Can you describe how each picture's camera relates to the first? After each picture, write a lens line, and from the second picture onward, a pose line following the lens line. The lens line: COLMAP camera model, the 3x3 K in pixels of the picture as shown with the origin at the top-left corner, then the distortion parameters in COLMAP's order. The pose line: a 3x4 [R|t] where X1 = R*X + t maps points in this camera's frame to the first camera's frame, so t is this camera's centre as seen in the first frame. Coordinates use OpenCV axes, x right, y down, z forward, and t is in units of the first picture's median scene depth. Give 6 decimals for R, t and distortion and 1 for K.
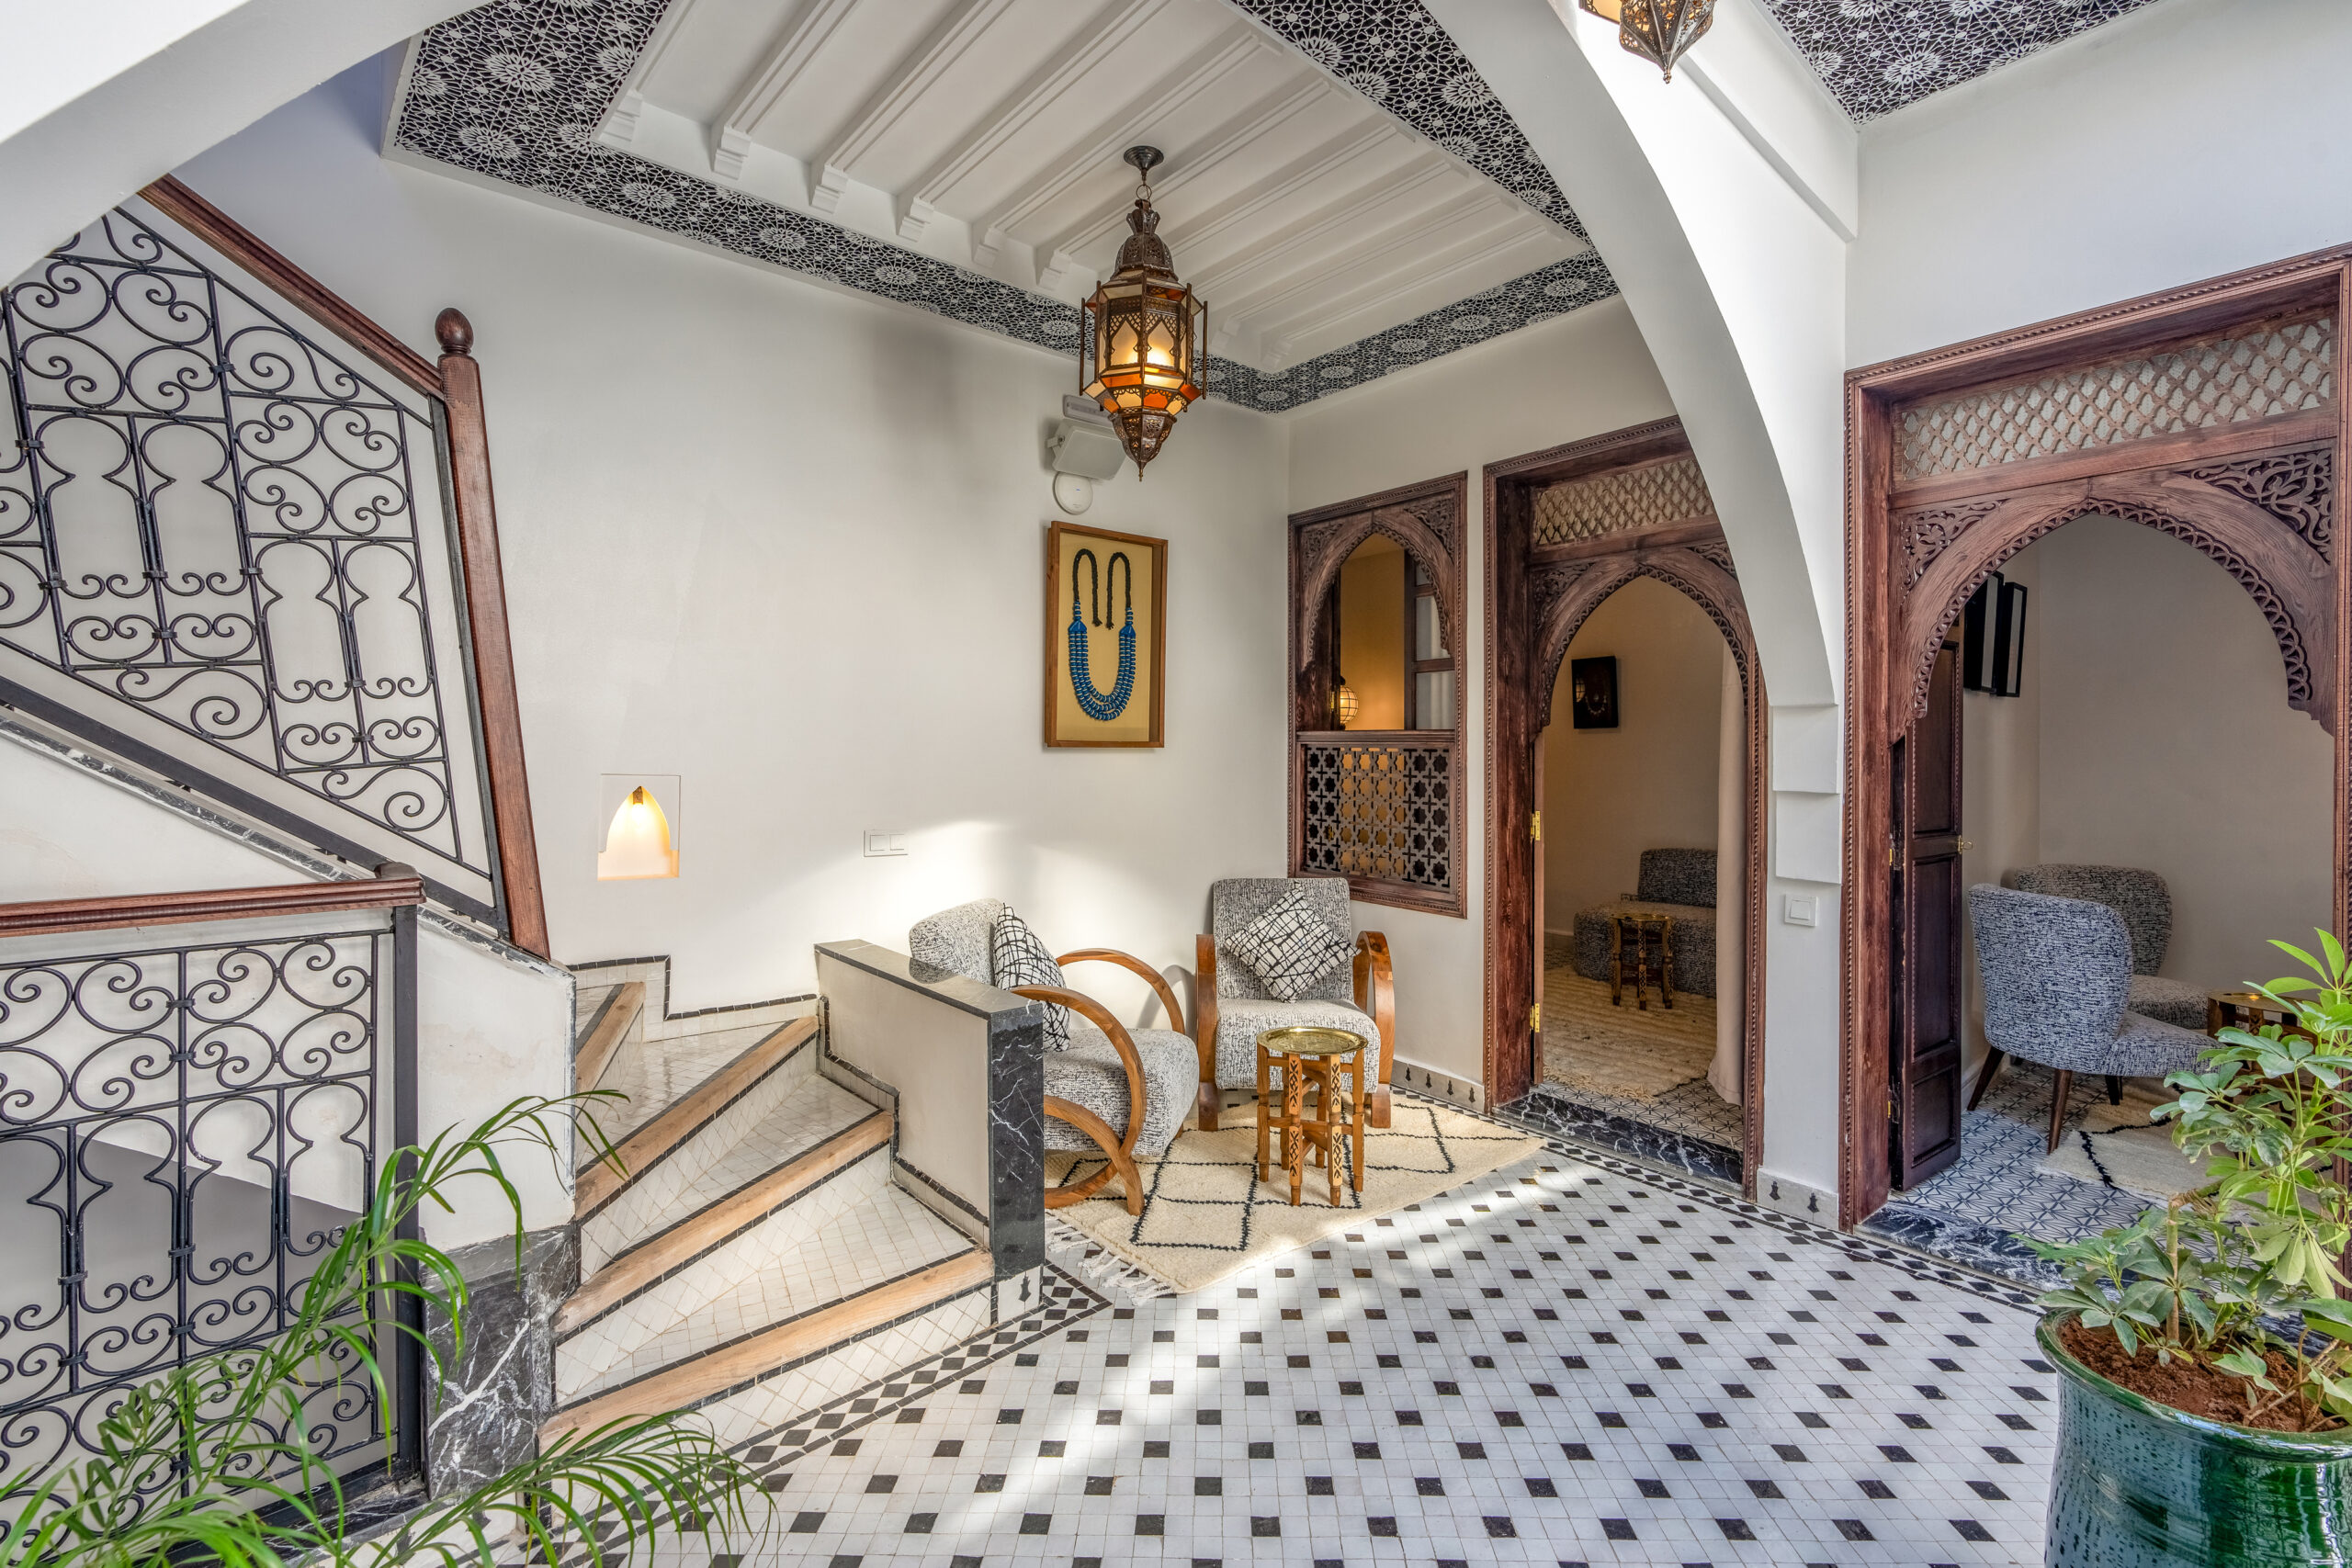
lens RADIAL K [[1054.3, 0, 1203.4], [0, 1054.3, 756.4], [0, 0, 1]] dist [-0.013605, 0.002596]
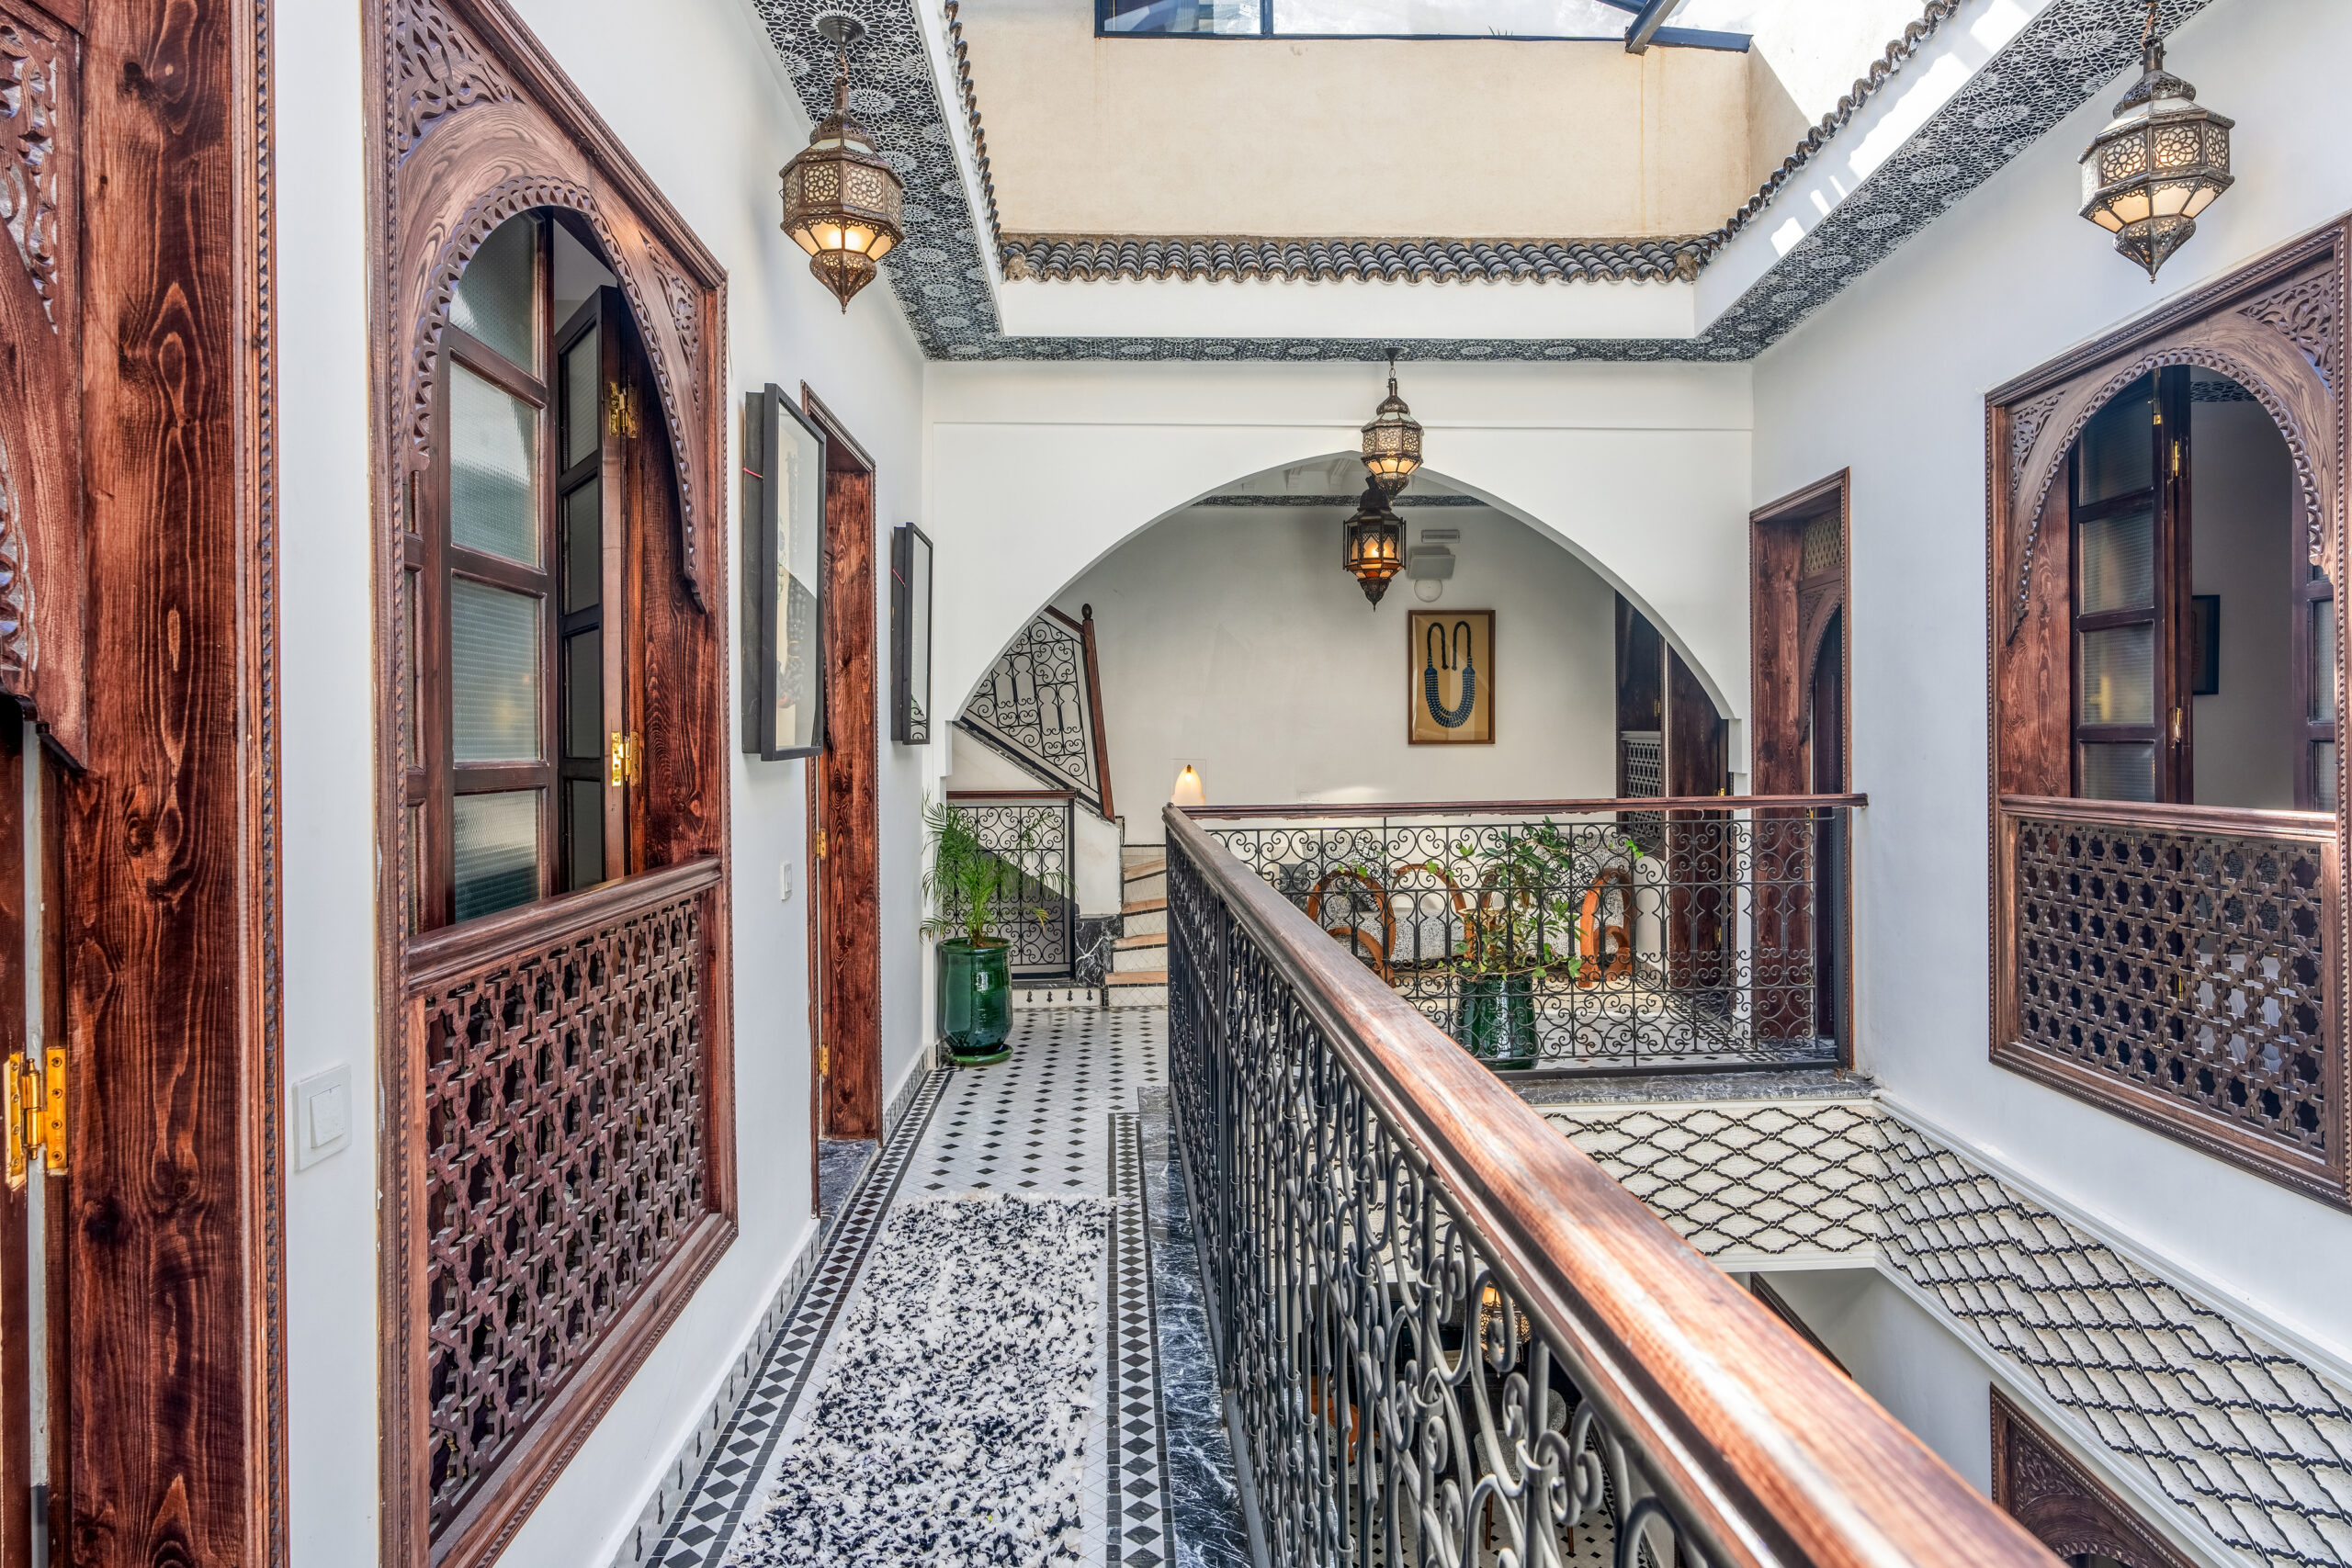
lens RADIAL K [[1312.7, 0, 1198.5], [0, 1312.7, 748.8], [0, 0, 1]] dist [-0.006042, -0.000367]
pose [[0.768169, -0.001577, -0.640245, 1.122978], [0.002221, 0.999998, 0.000201, -0.005331], [0.640243, -0.001576, 0.768171, -0.978424]]
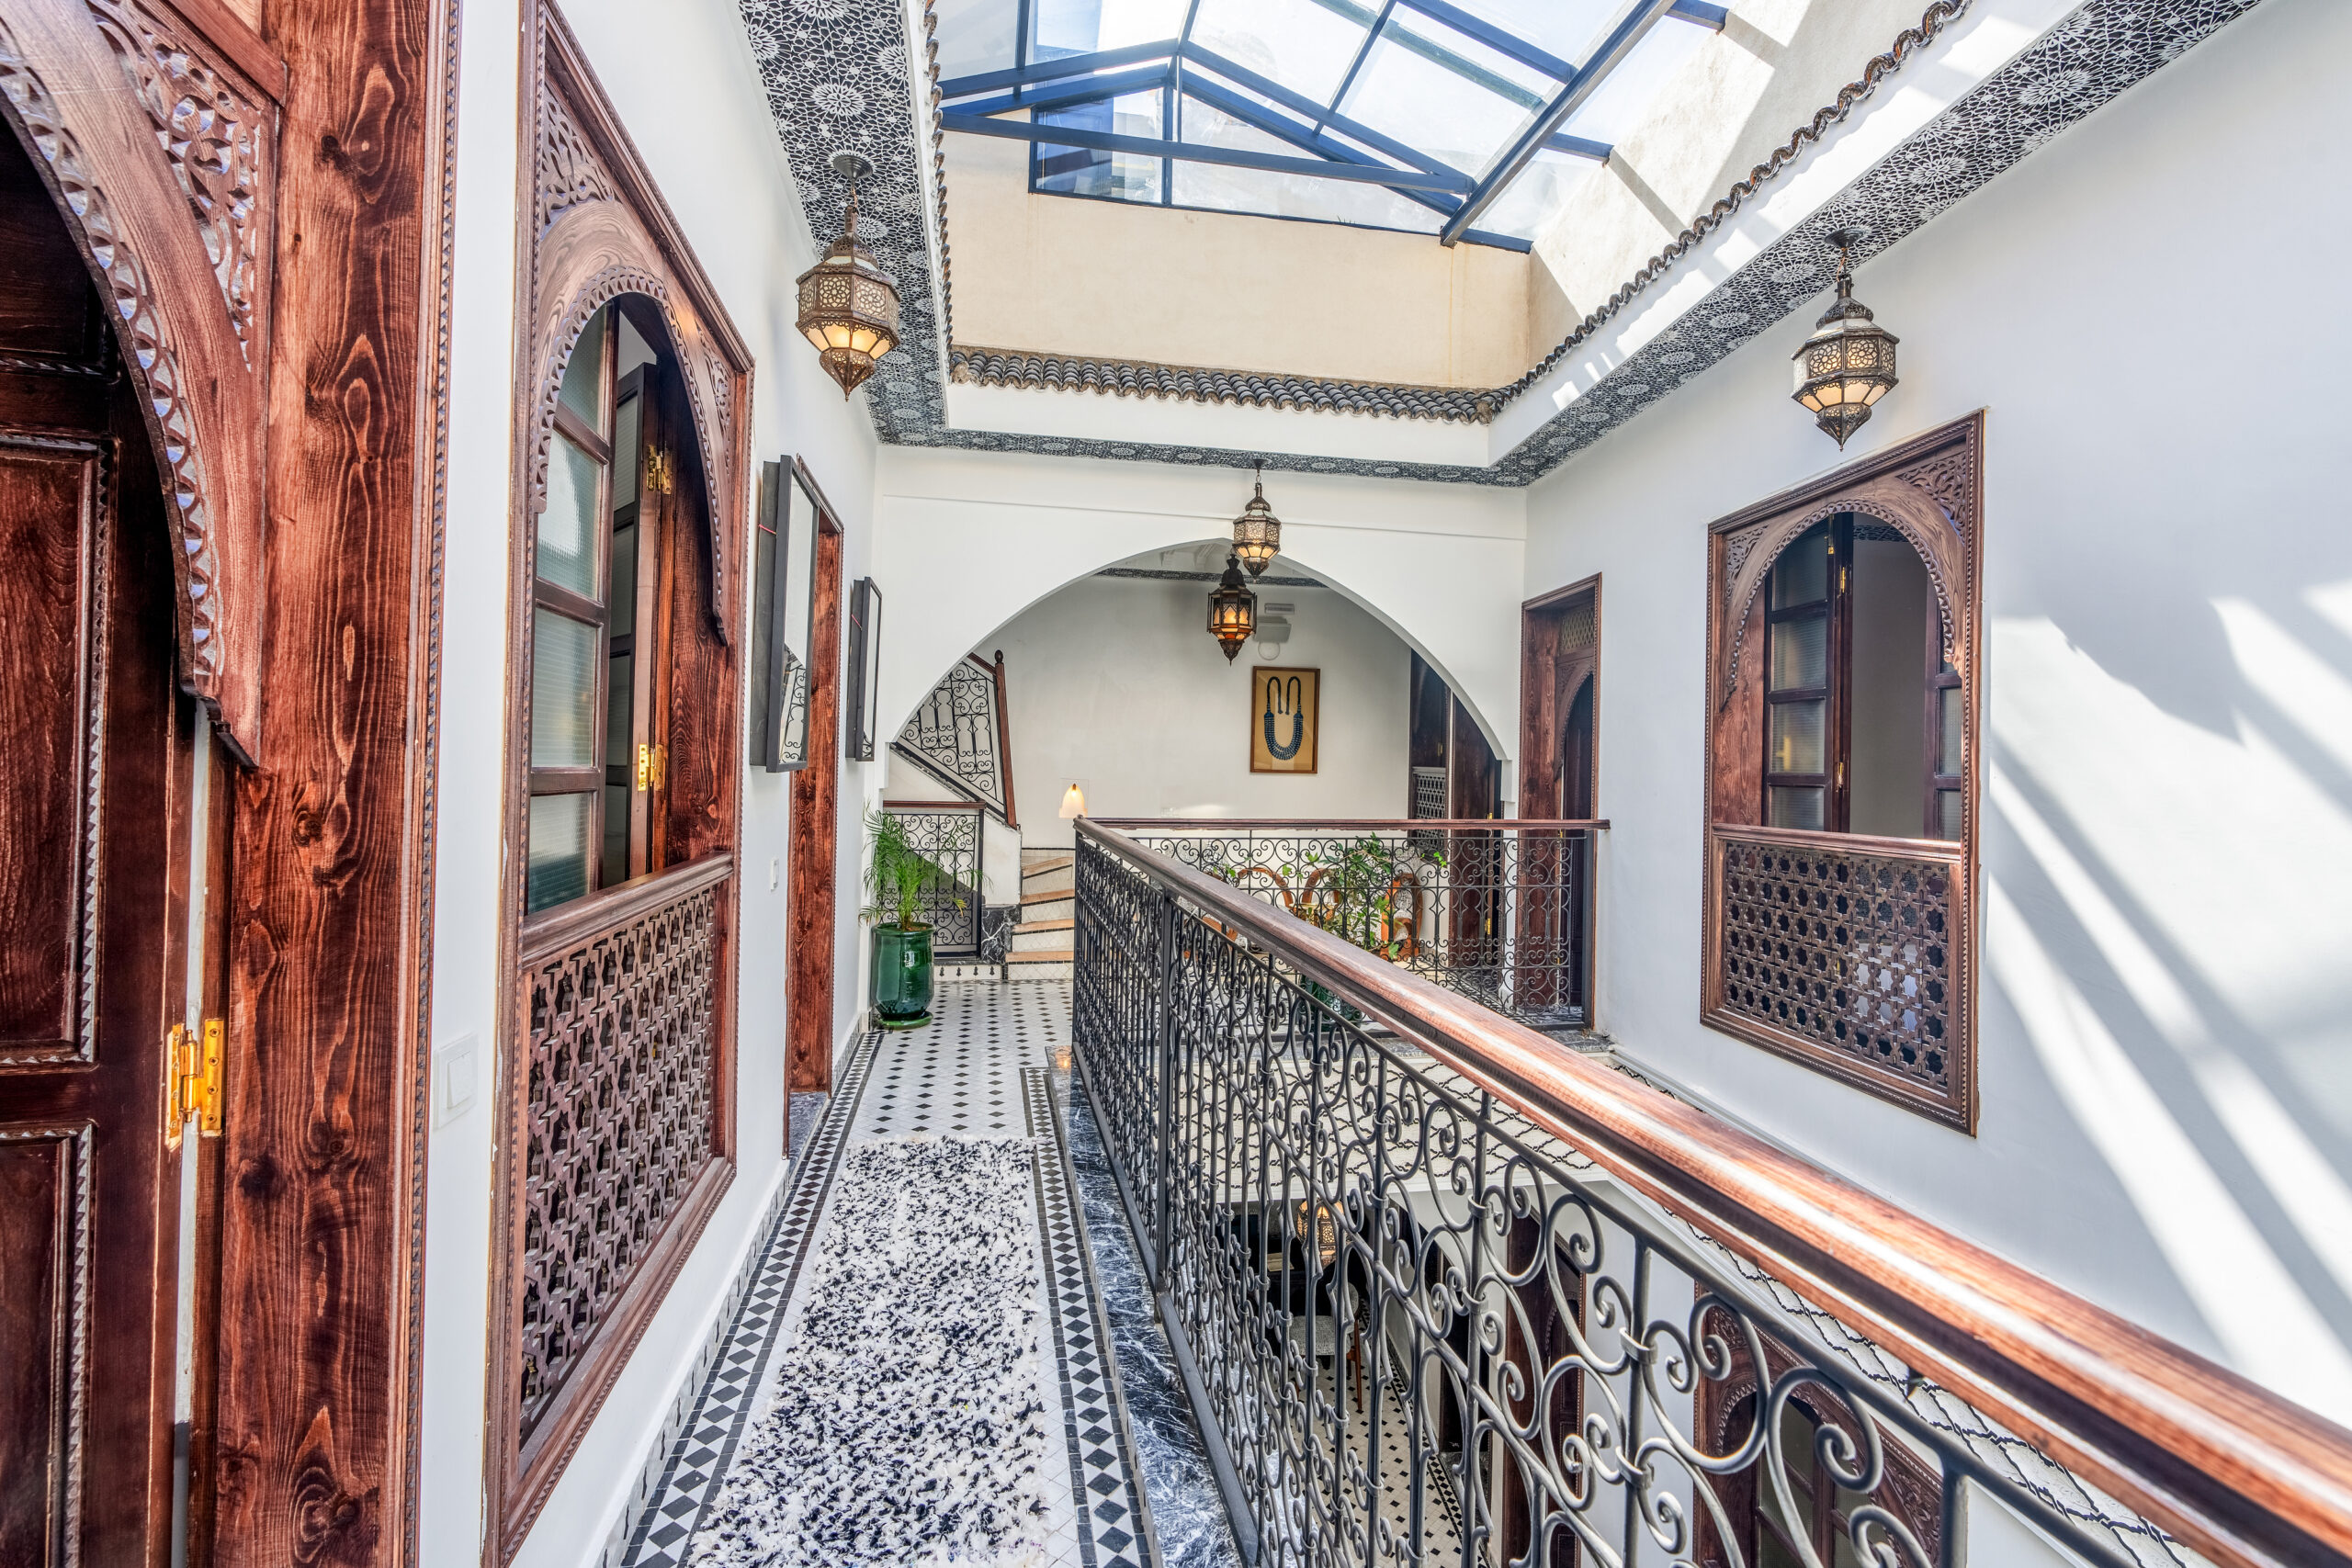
lens RADIAL K [[1054.3, 0, 1197.0], [0, 1054.3, 759.0], [0, 0, 1]] dist [-0.013605, 0.002596]
pose [[0.846475, 0.014719, -0.532225, 1.068091], [-0.026117, 0.999562, -0.013895, -0.005569], [0.531787, 0.025662, 0.846489, -1.014673]]
